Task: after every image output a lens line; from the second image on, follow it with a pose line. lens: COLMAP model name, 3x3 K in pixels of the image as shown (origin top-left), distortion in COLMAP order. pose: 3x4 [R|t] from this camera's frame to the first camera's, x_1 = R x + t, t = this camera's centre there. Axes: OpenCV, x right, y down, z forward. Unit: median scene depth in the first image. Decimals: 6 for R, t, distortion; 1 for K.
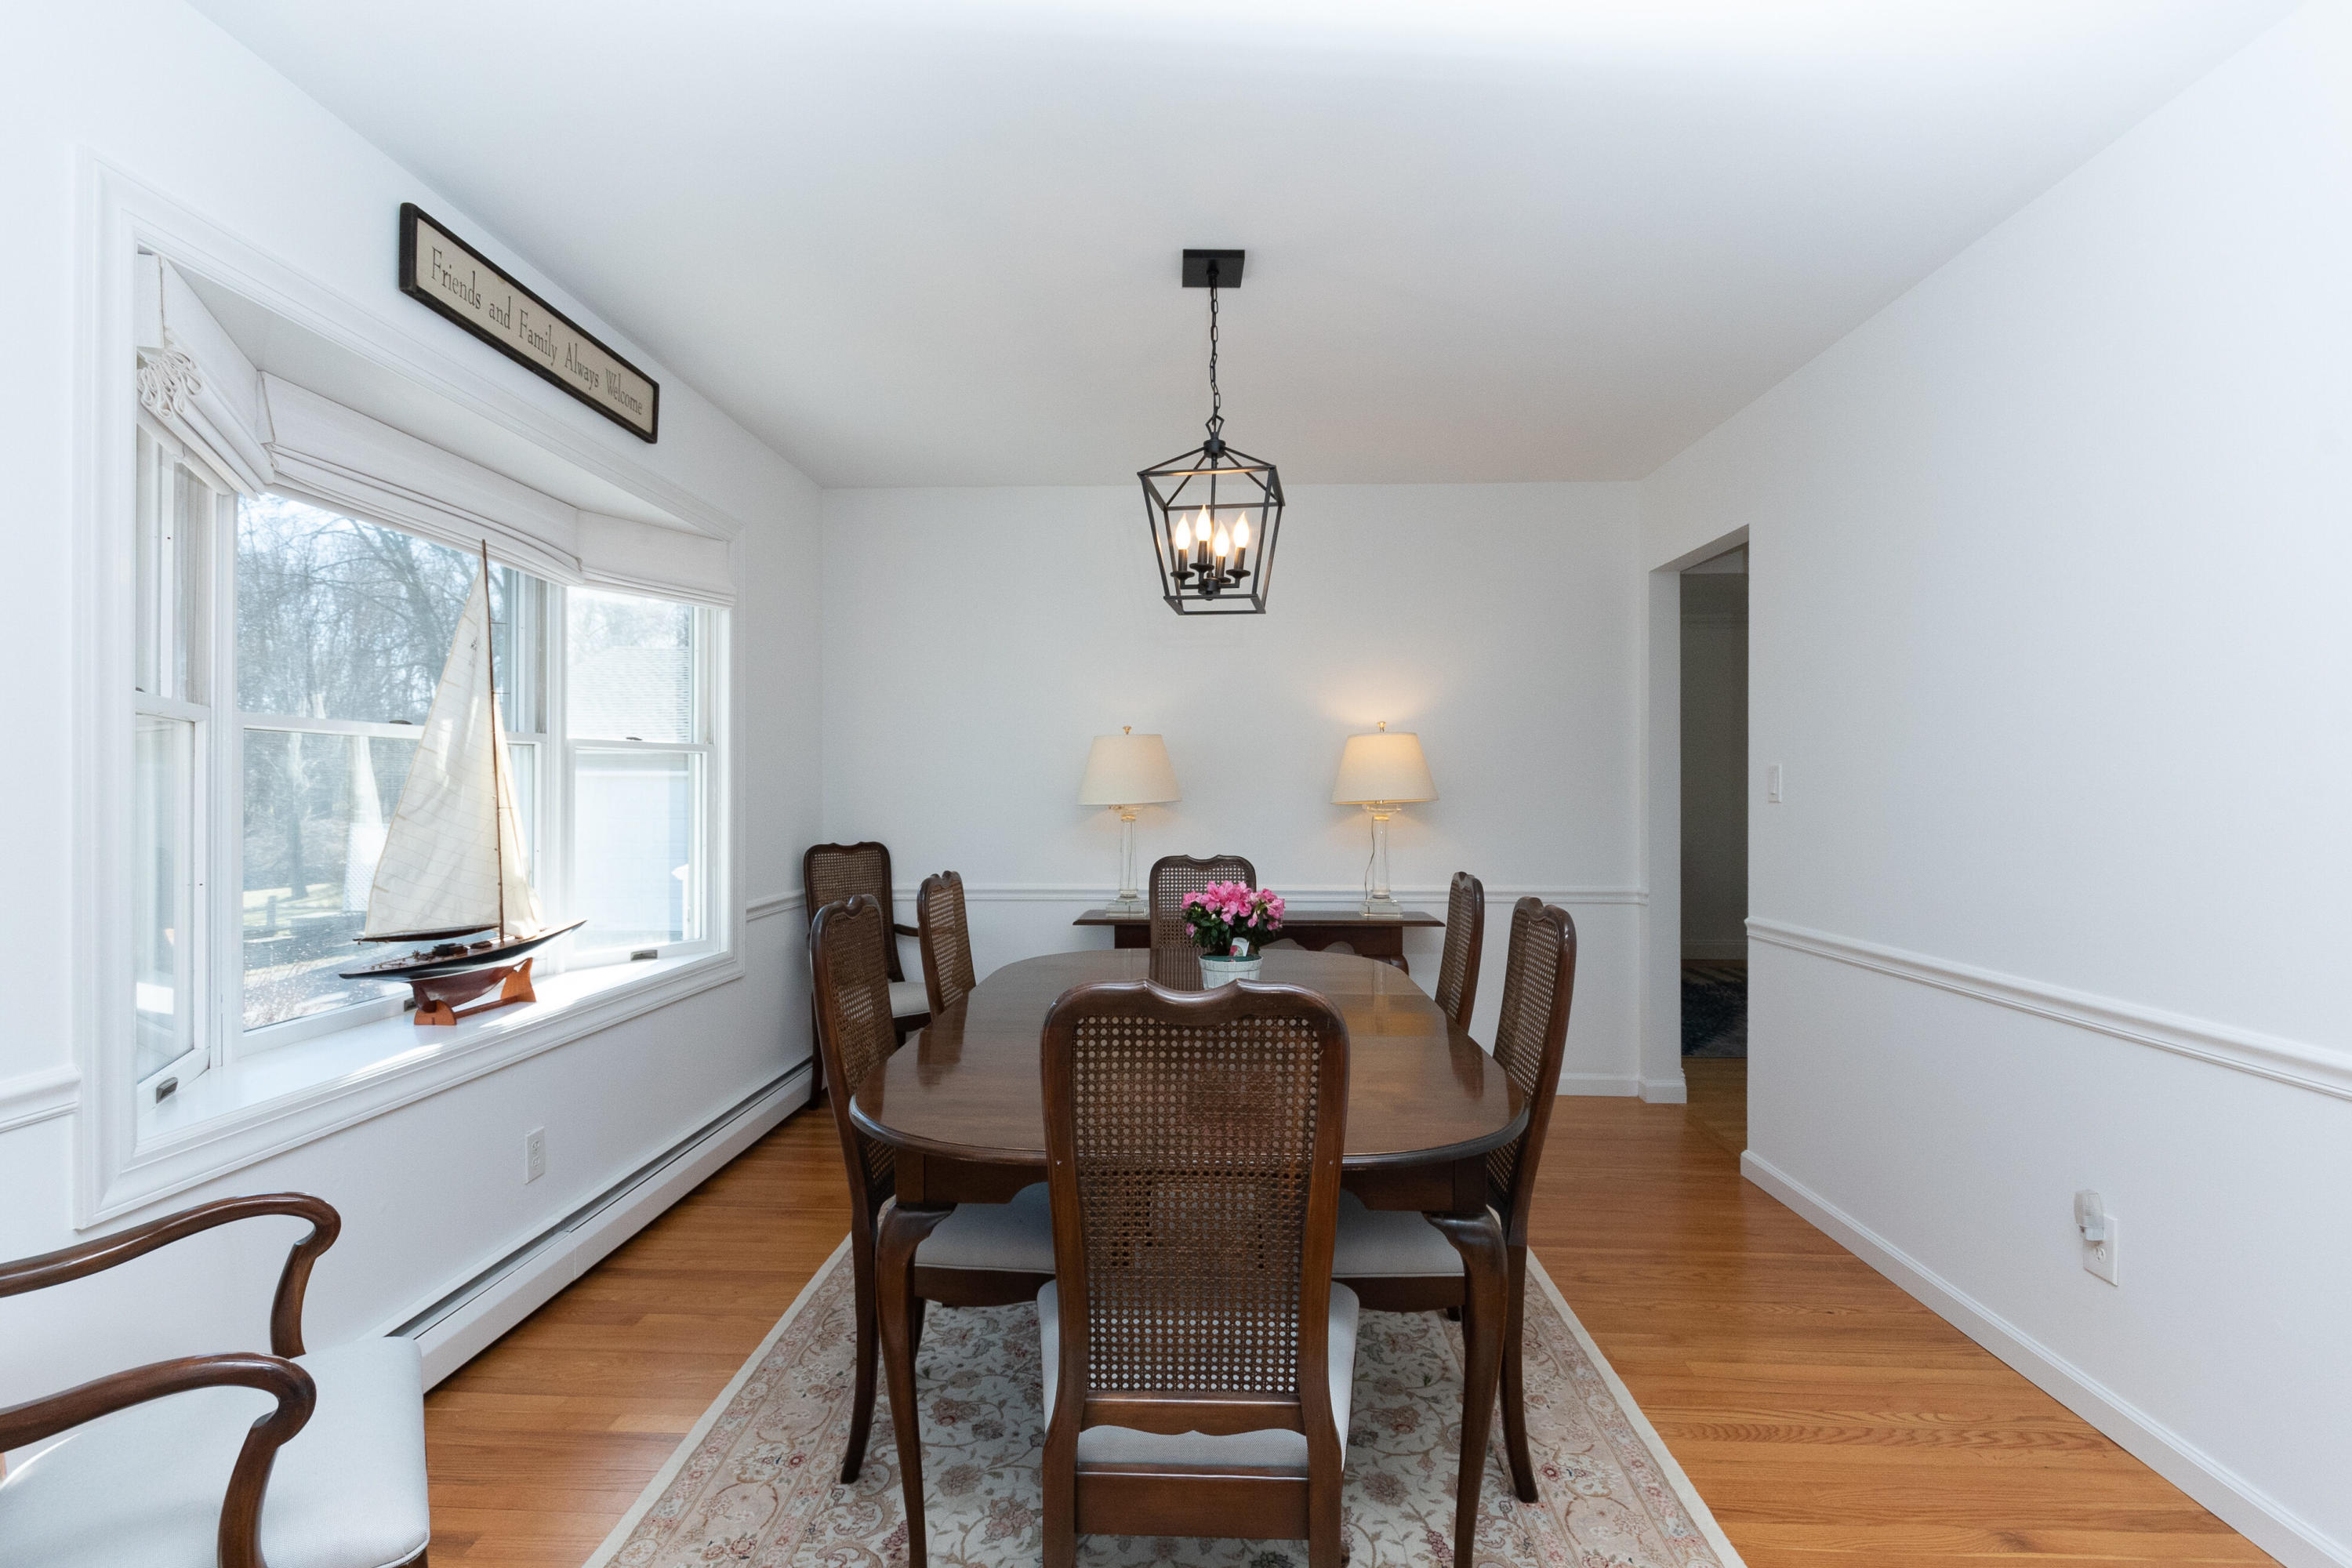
lens RADIAL K [[1105.7, 0, 1094.2], [0, 1105.7, 751.3], [0, 0, 1]] dist [0.001865, 0.000169]
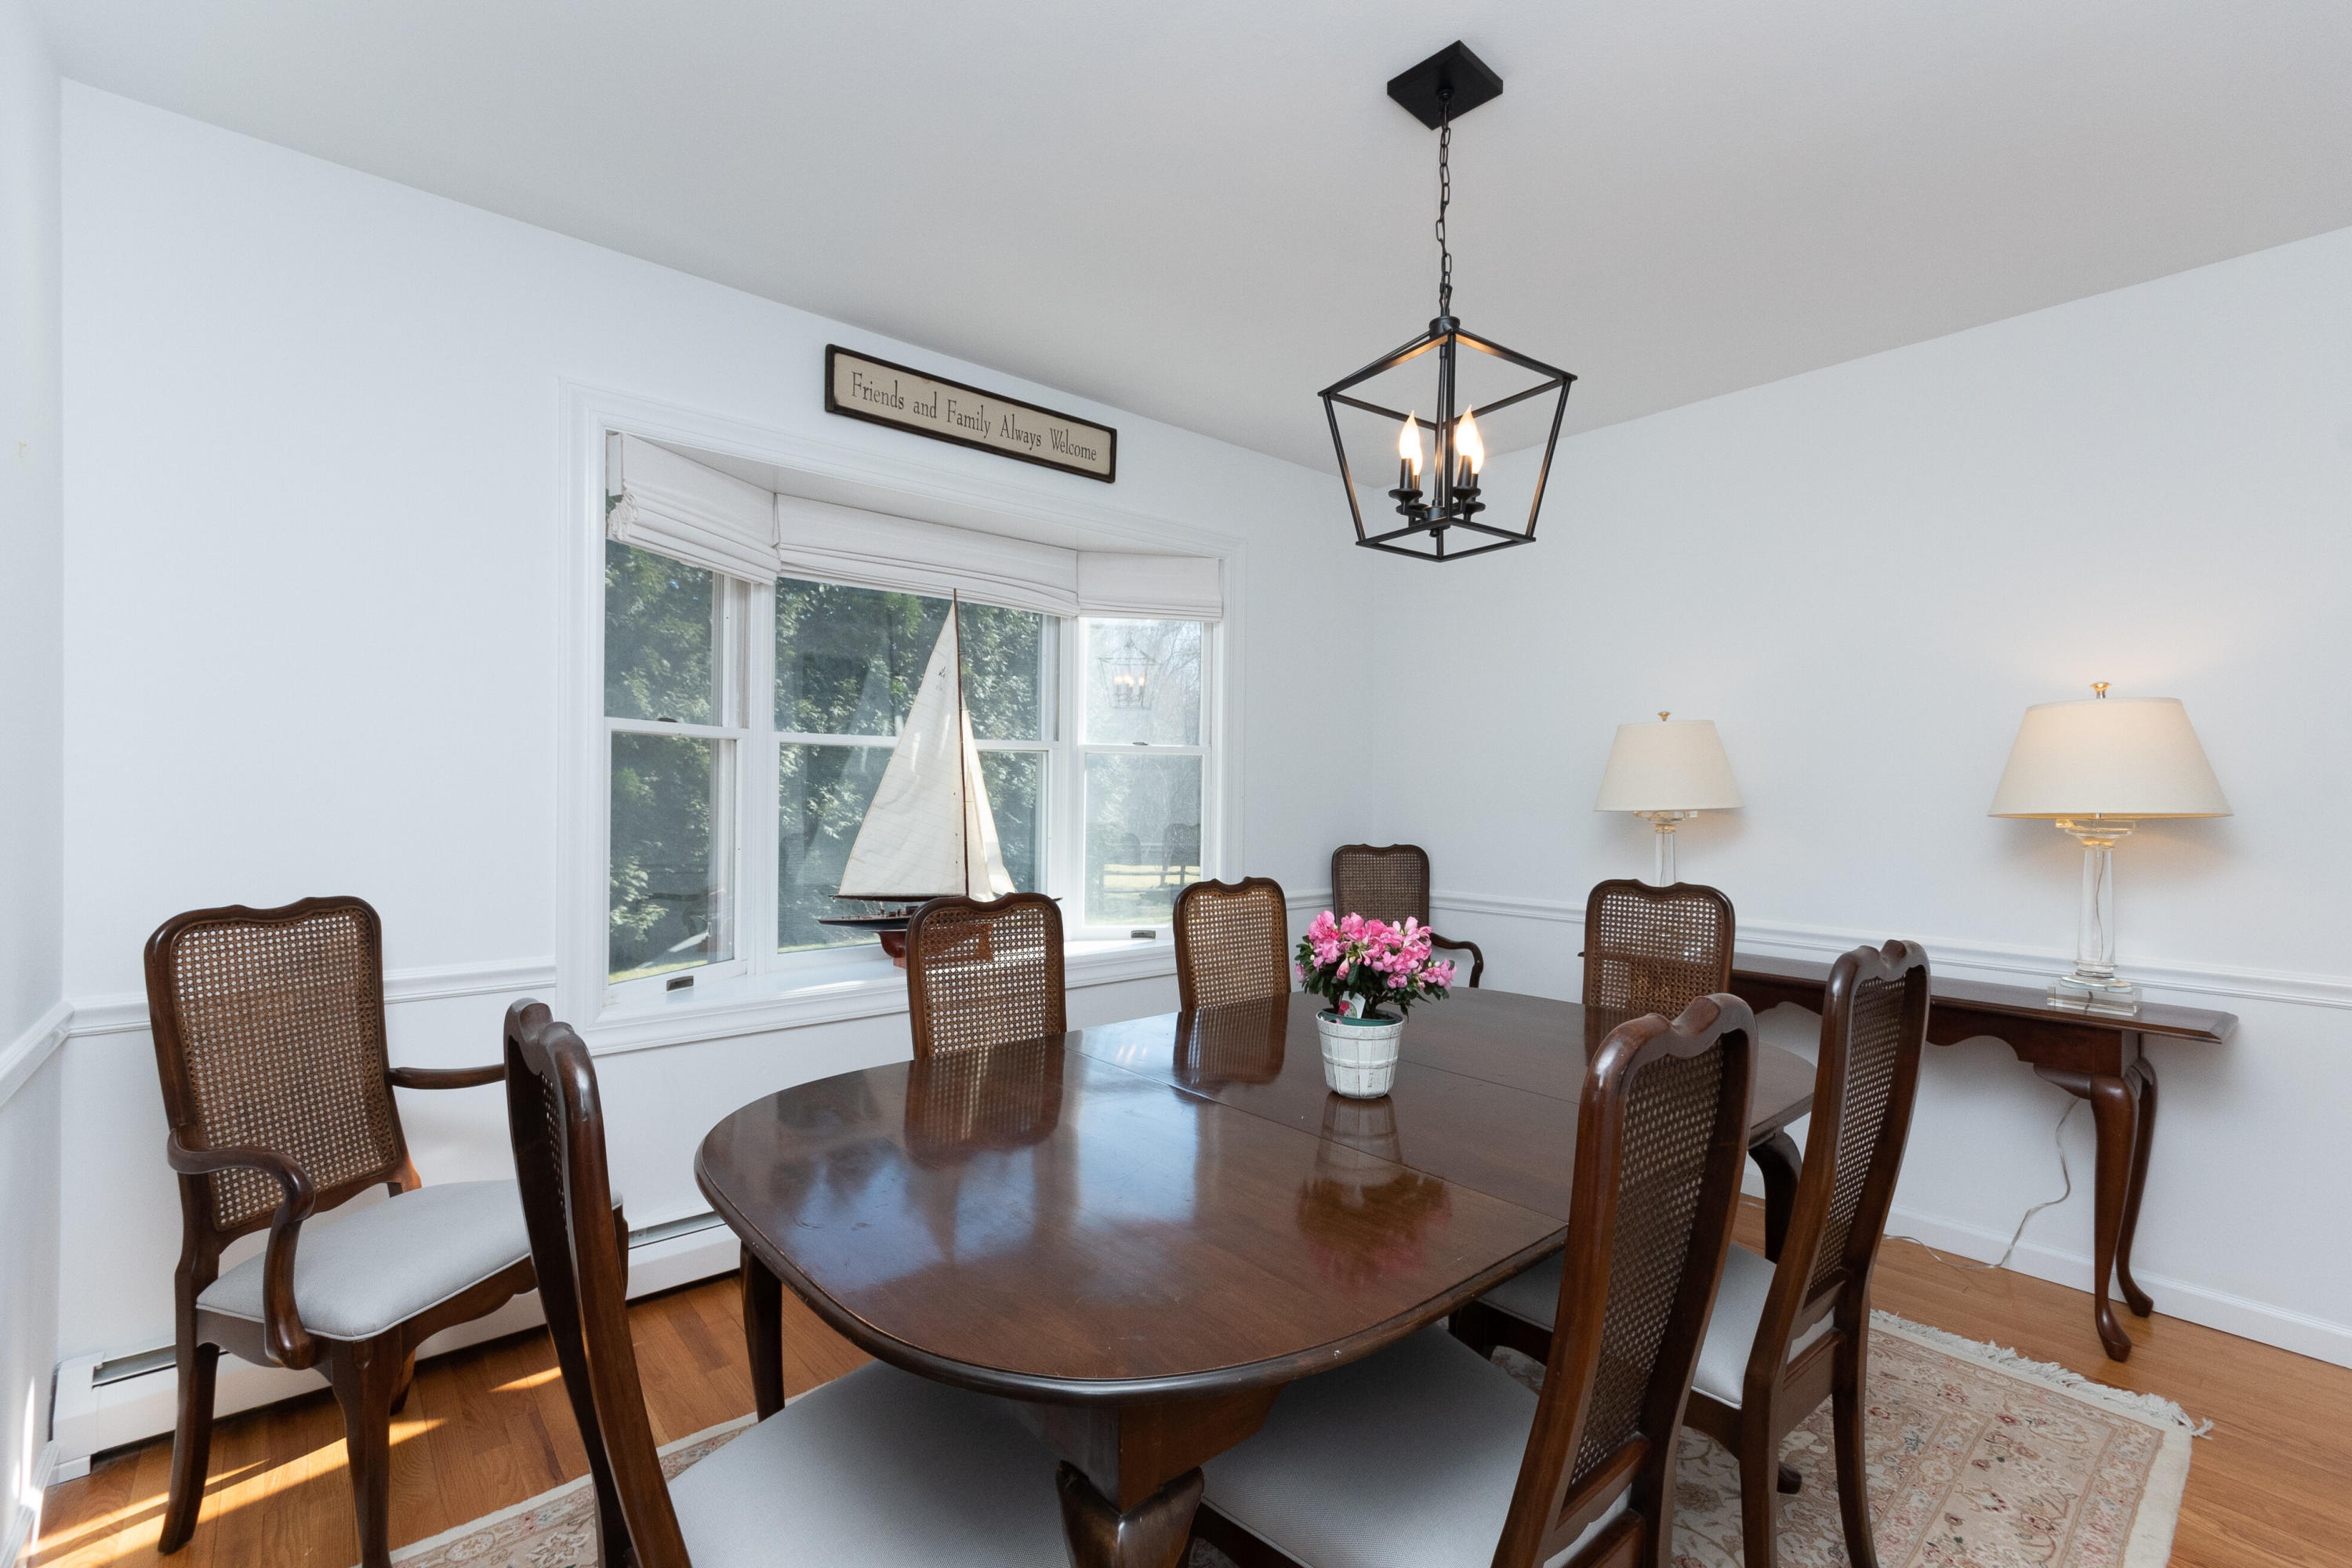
lens RADIAL K [[999.9, 0, 1178.7], [0, 999.9, 764.0], [0, 0, 1]] dist [0.001056, 0.000074]
pose [[0.697334, -0.012748, -0.716633, 0.440935], [0.017446, 0.999847, -0.000810, 0.013434], [0.716534, -0.011937, 0.697450, 0.383996]]
